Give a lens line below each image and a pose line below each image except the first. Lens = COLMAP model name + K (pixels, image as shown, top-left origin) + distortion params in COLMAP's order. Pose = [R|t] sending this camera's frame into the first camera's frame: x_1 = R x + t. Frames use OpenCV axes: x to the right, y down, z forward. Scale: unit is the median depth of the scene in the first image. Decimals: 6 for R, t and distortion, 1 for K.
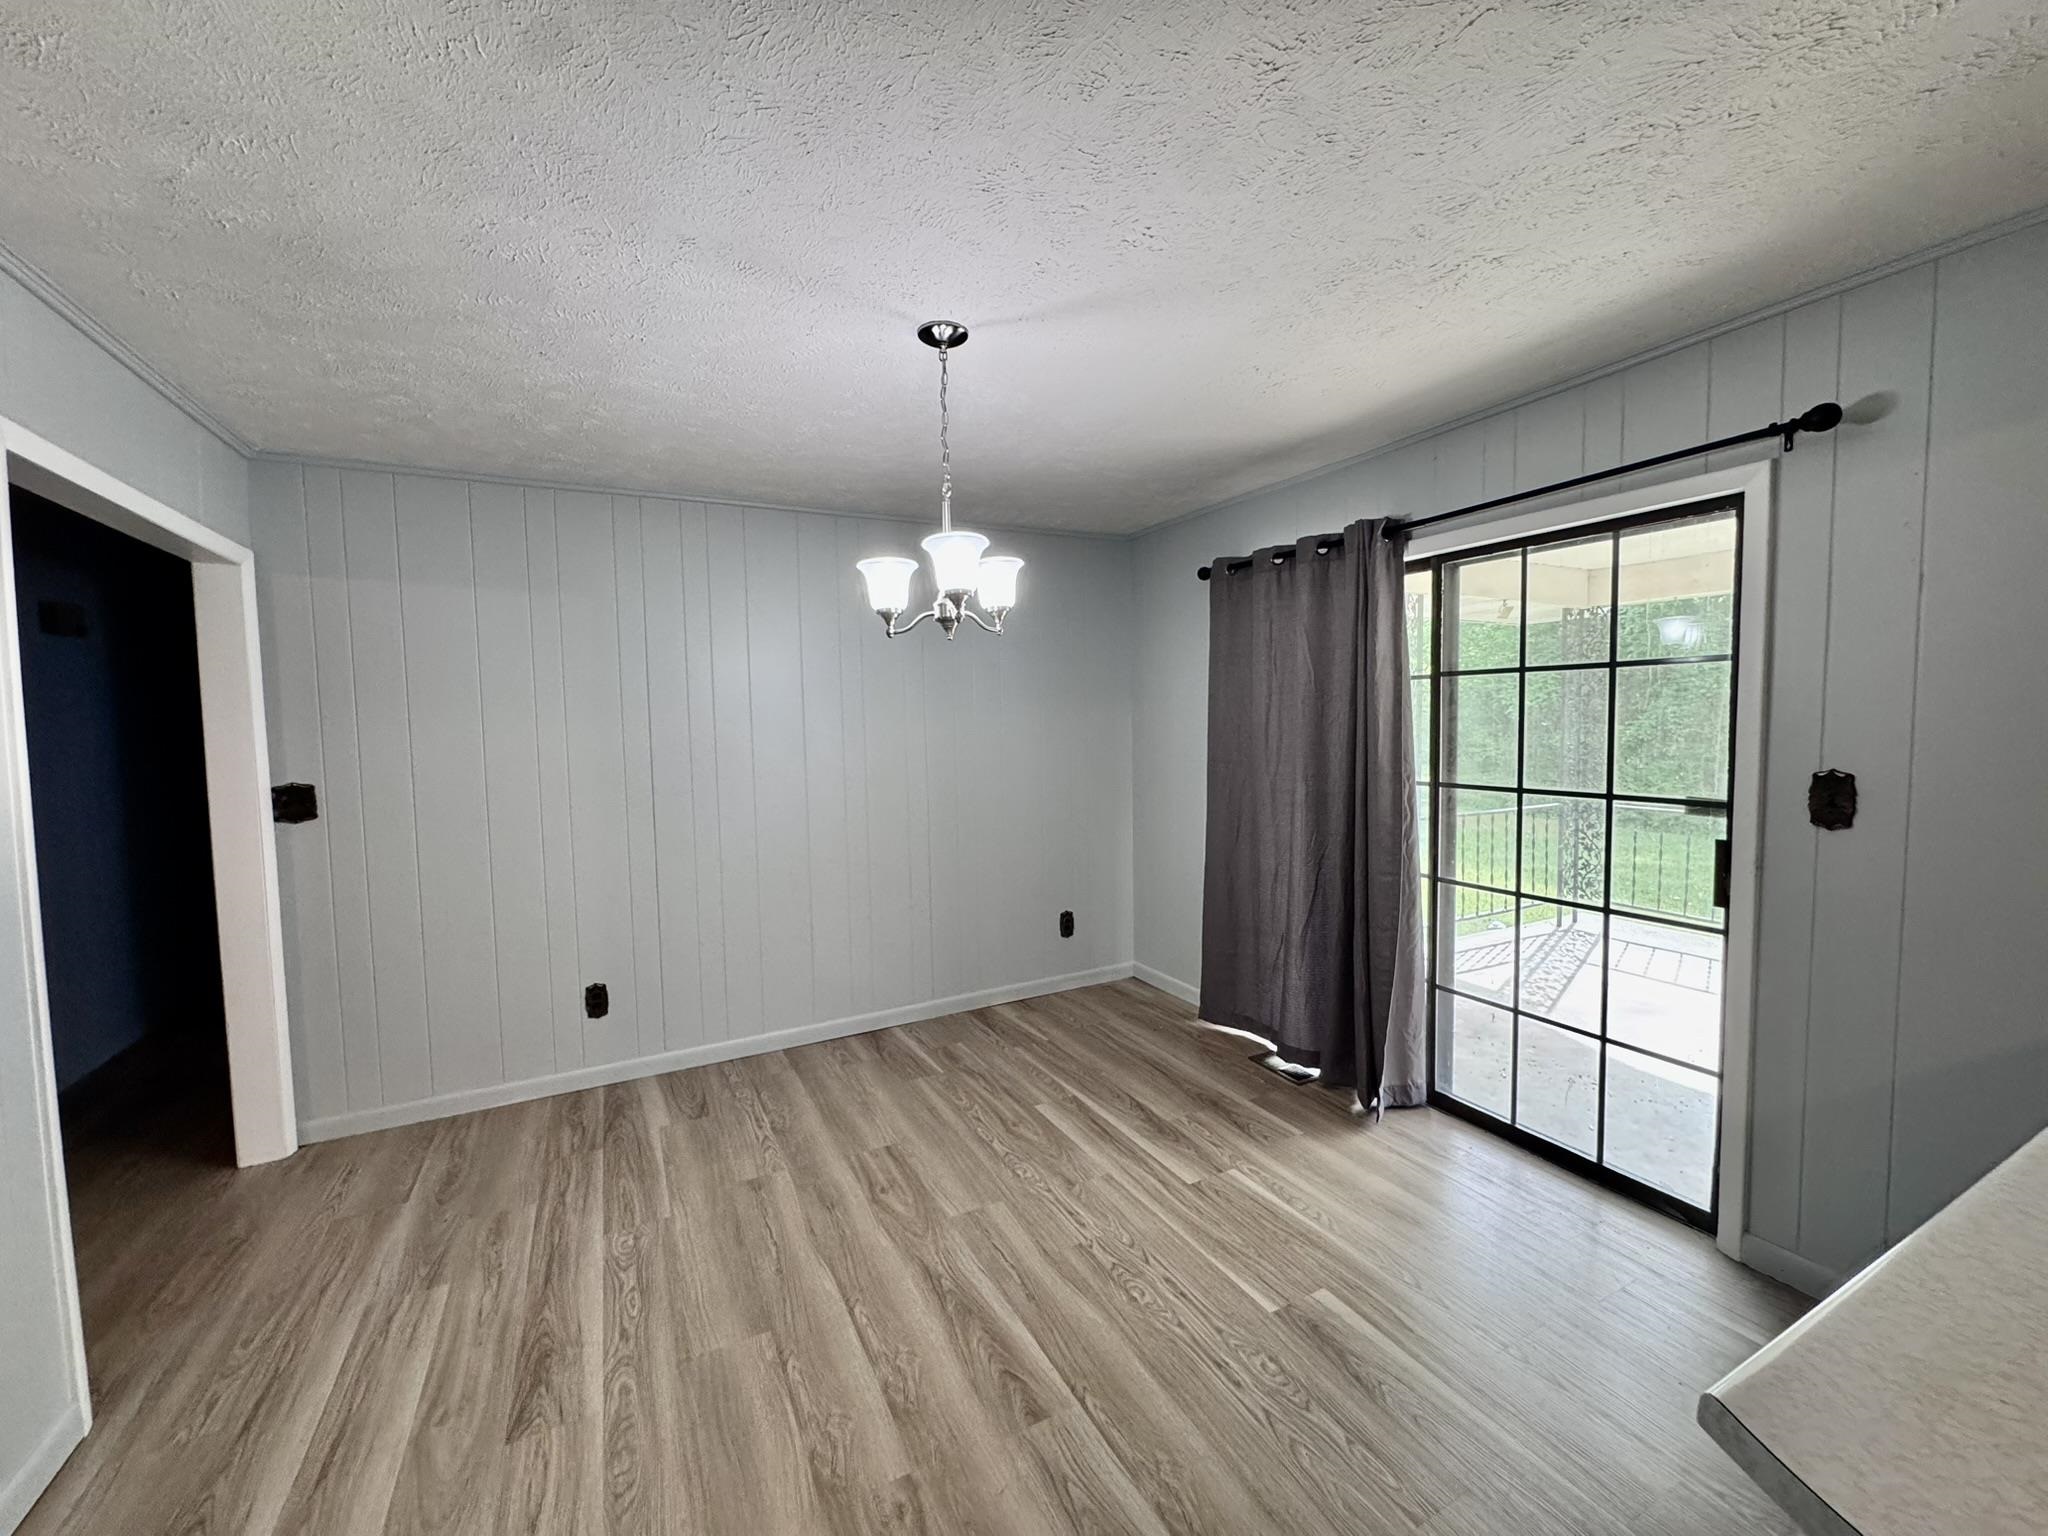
lens RADIAL K [[813.5, 0, 1020.4], [0, 813.5, 765.2], [0, 0, 1]] dist [-0.003762, 0.000330]
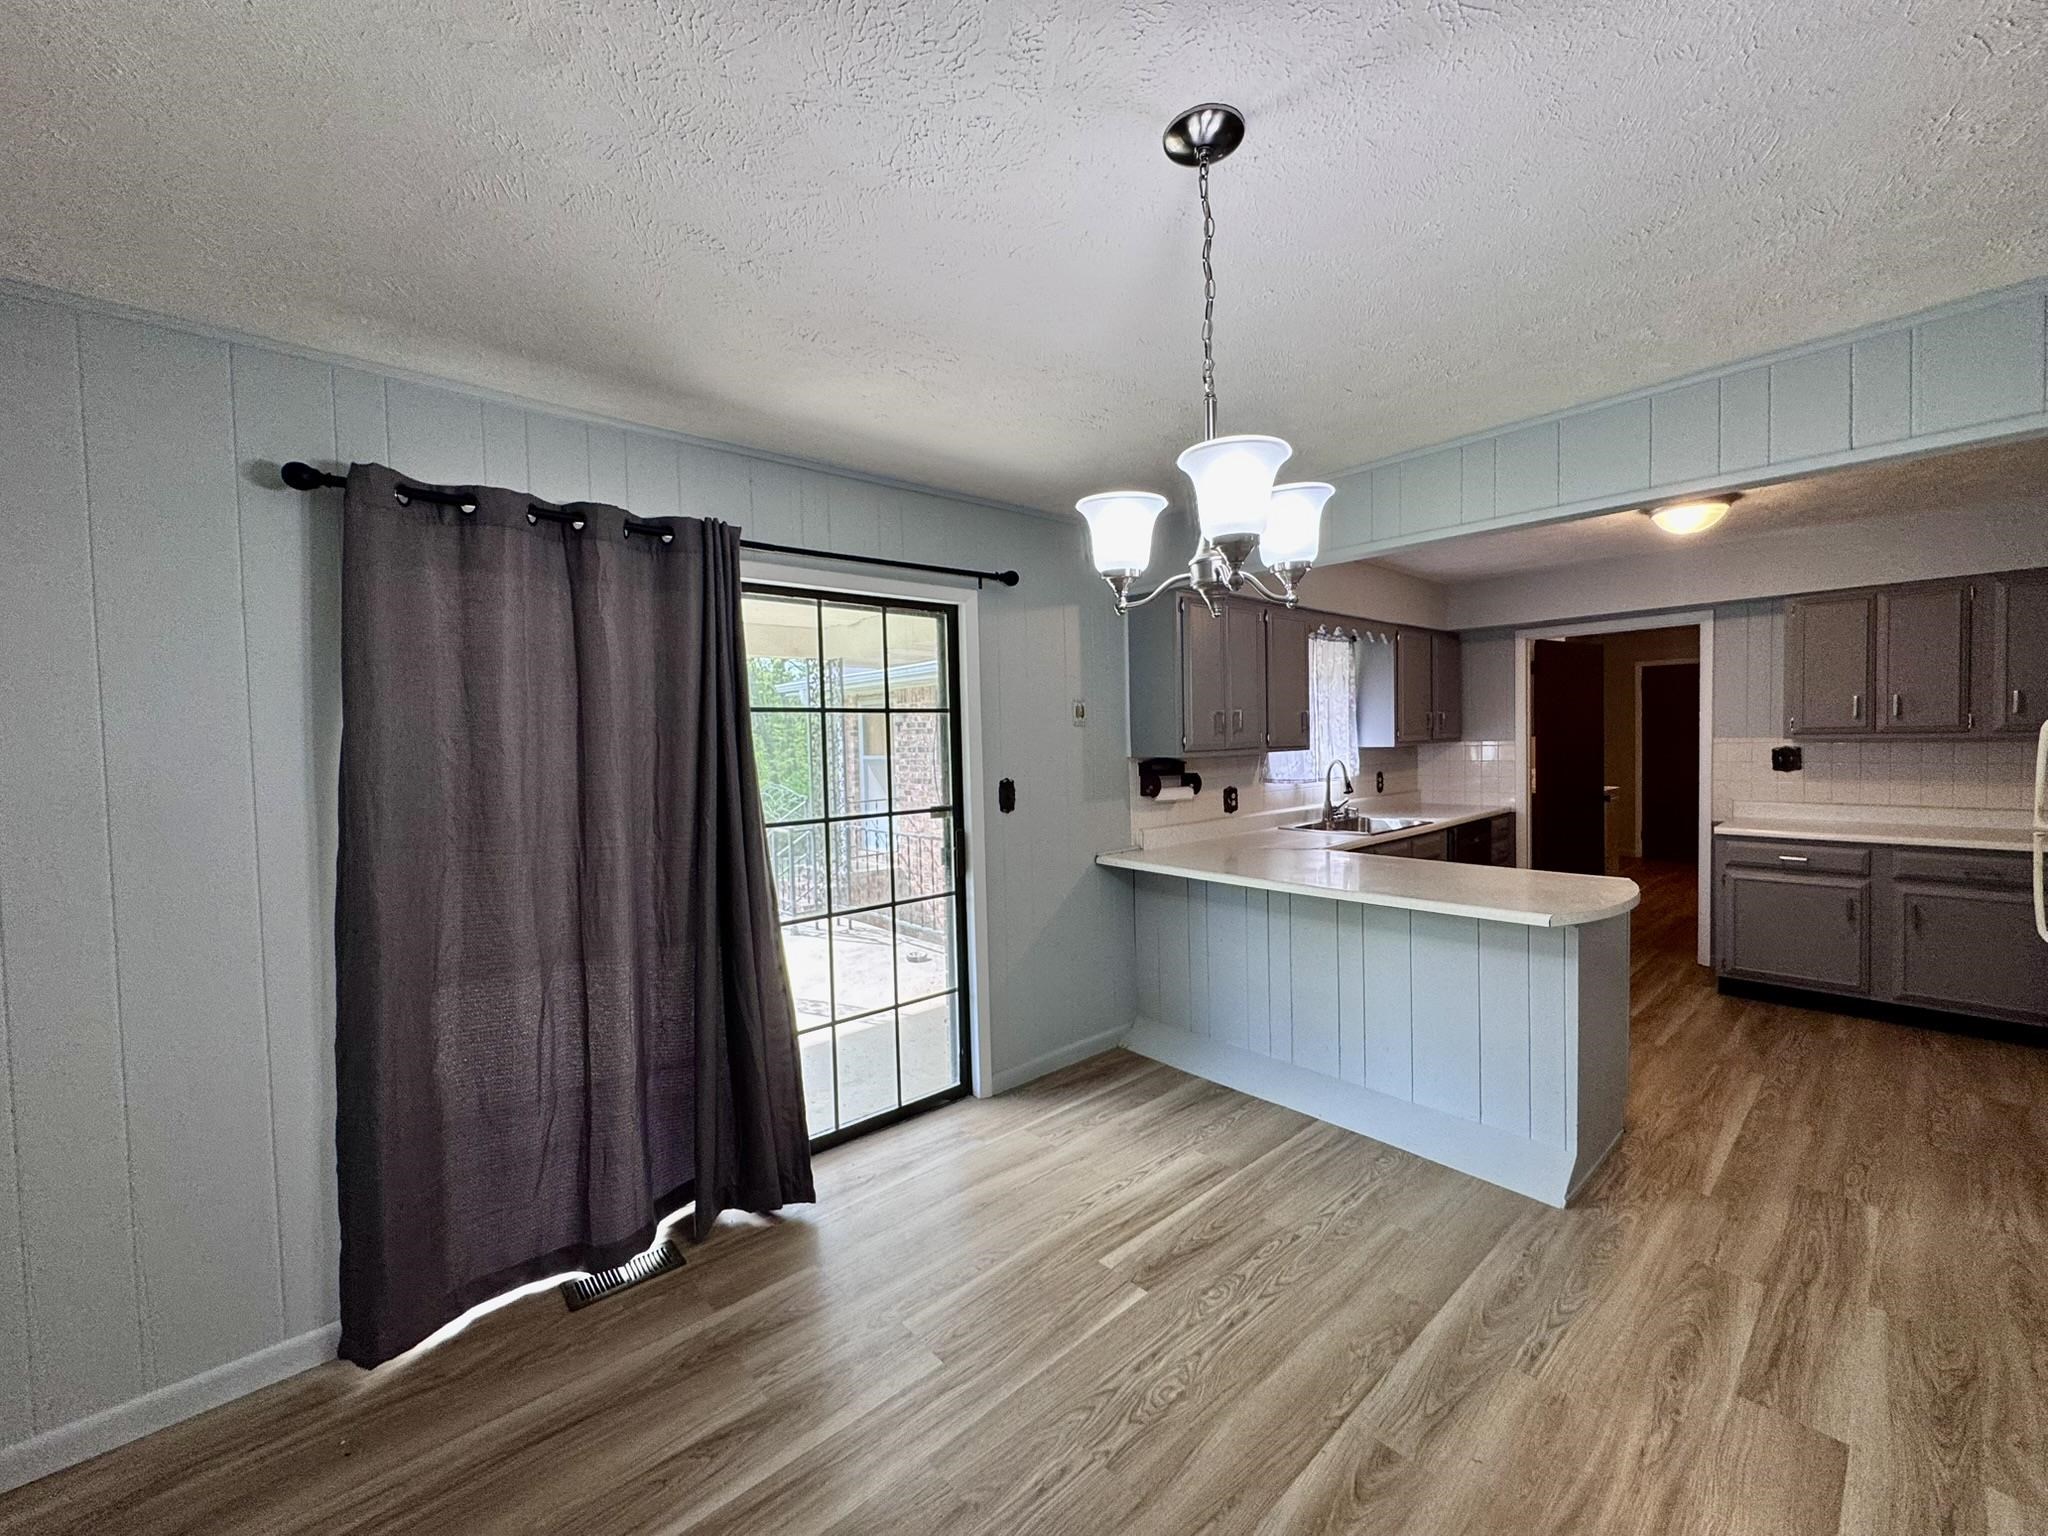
lens RADIAL K [[813.5, 0, 1026.9], [0, 813.5, 760.5], [0, 0, 1]] dist [-0.003762, 0.000330]
pose [[-0.251499, -0.004573, 0.967847, -0.520676], [0.085136, 0.996008, 0.026829, -0.055702], [-0.964106, 0.089146, -0.250105, 1.022216]]
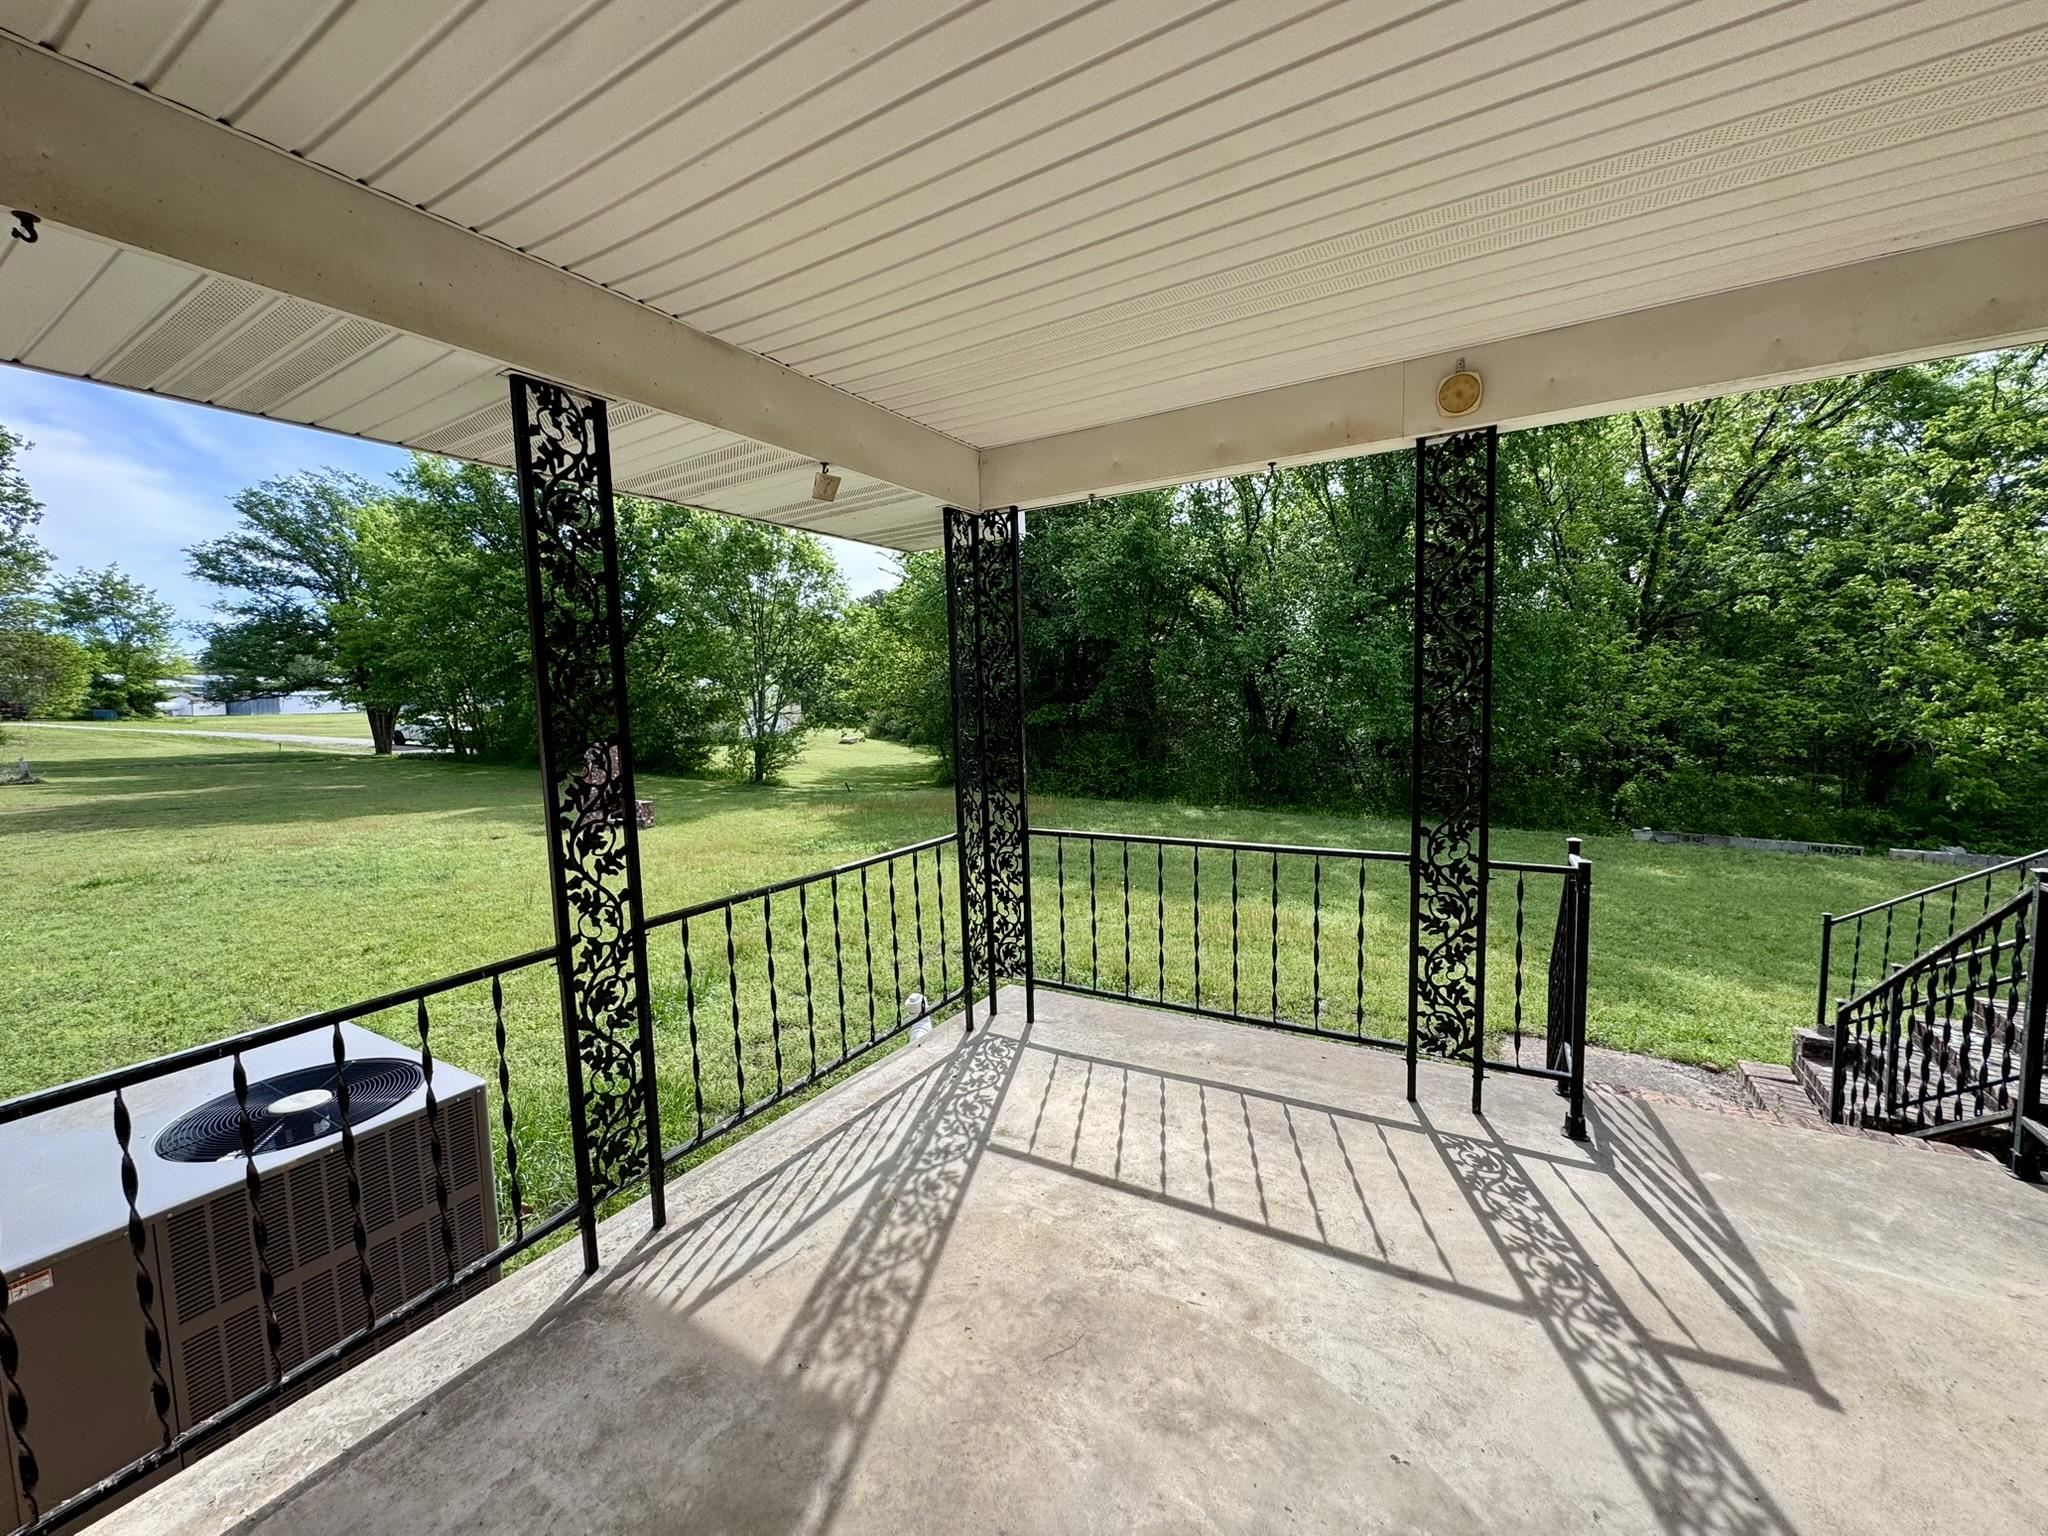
lens RADIAL K [[813.5, 0, 1028.5], [0, 813.5, 762.0], [0, 0, 1]] dist [-0.003762, 0.000330]
pose [[0.845047, -0.059473, 0.531374, 0.876191], [0.052756, 0.998220, 0.027825, -0.045648], [-0.532083, 0.004520, 0.846680, 1.029812]]
